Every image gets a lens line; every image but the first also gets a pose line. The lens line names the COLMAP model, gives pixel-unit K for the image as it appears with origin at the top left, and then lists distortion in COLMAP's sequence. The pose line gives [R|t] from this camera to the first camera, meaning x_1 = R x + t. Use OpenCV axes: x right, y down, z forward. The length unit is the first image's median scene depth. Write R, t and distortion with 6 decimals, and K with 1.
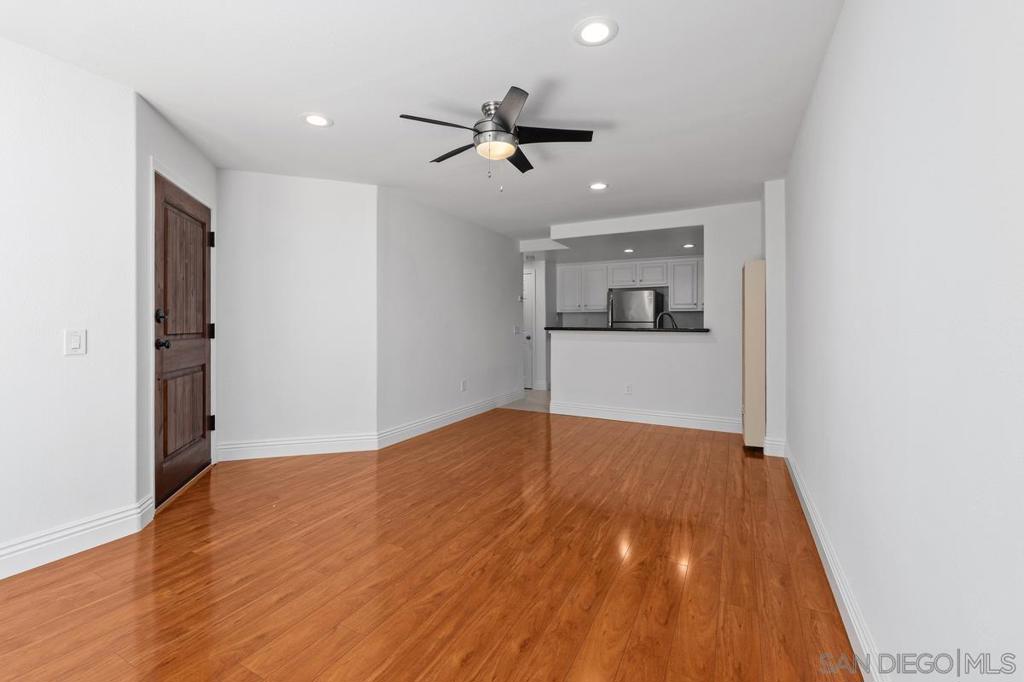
lens RADIAL K [[438.7, 0, 509.4], [0, 438.7, 321.1], [0, 0, 1]] dist [0.001024, -0.000069]
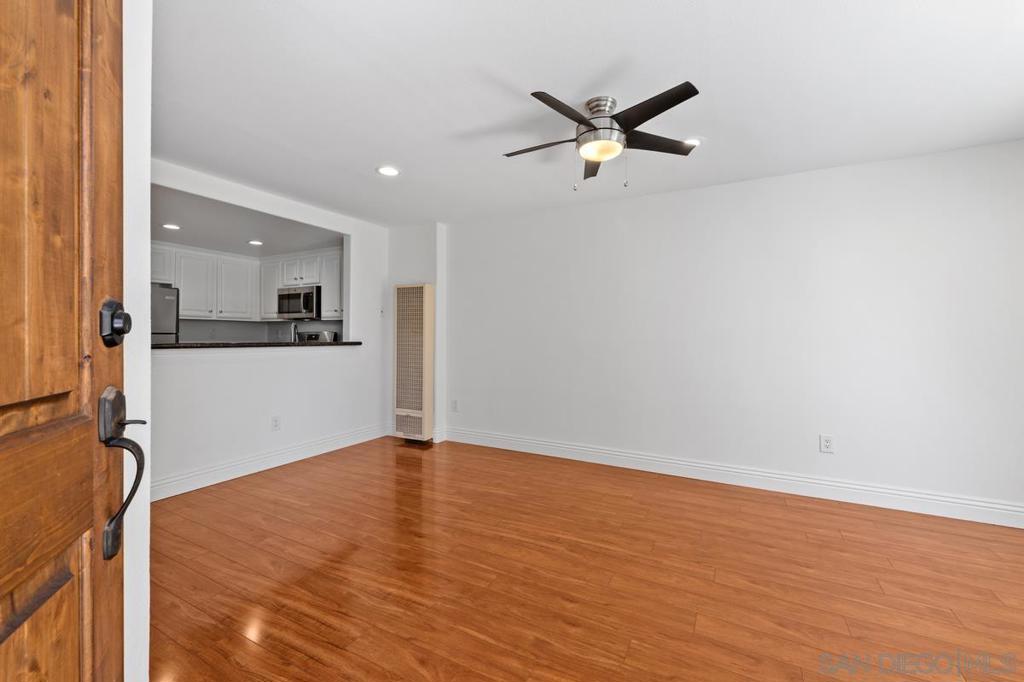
lens RADIAL K [[419.3, 0, 513.2], [0, 419.3, 337.4], [0, 0, 1]] dist [-0.001196, -0.000362]
pose [[0.002682, -0.006357, 0.999976, -0.824533], [-0.006544, 0.999958, 0.006375, -0.002213], [-0.999975, -0.006561, 0.002640, 1.087220]]
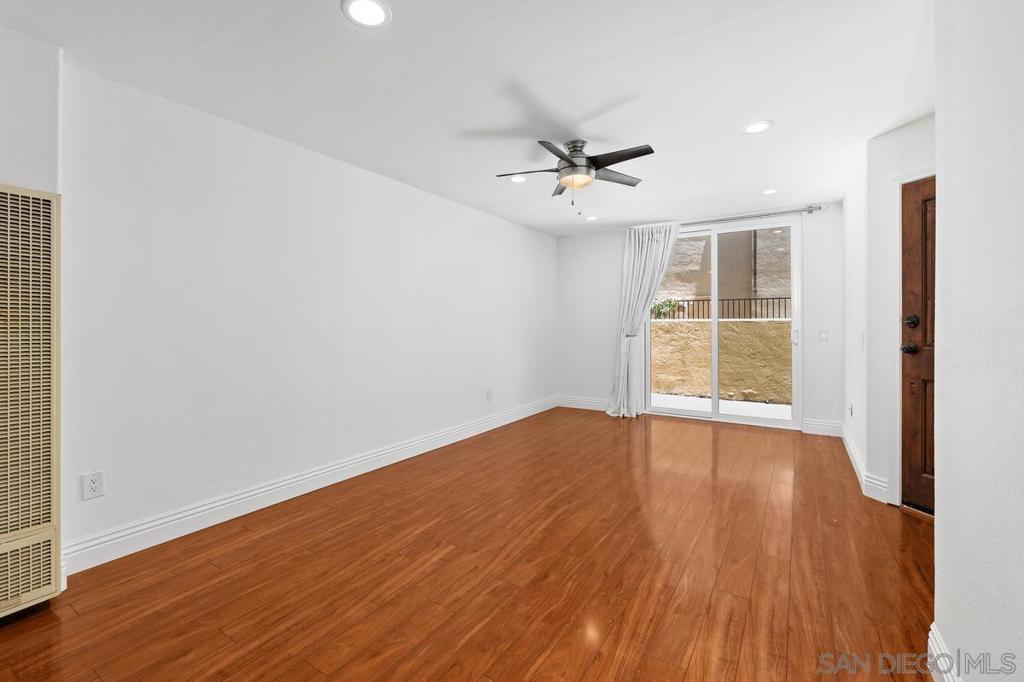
lens RADIAL K [[438.7, 0, 509.4], [0, 438.7, 321.1], [0, 0, 1]] dist [0.001024, -0.000069]
pose [[-0.995452, -0.000482, 0.095264, 0.035195], [-0.001021, 0.999984, -0.005604, -0.003966], [-0.095260, -0.005676, -0.995436, 2.019488]]
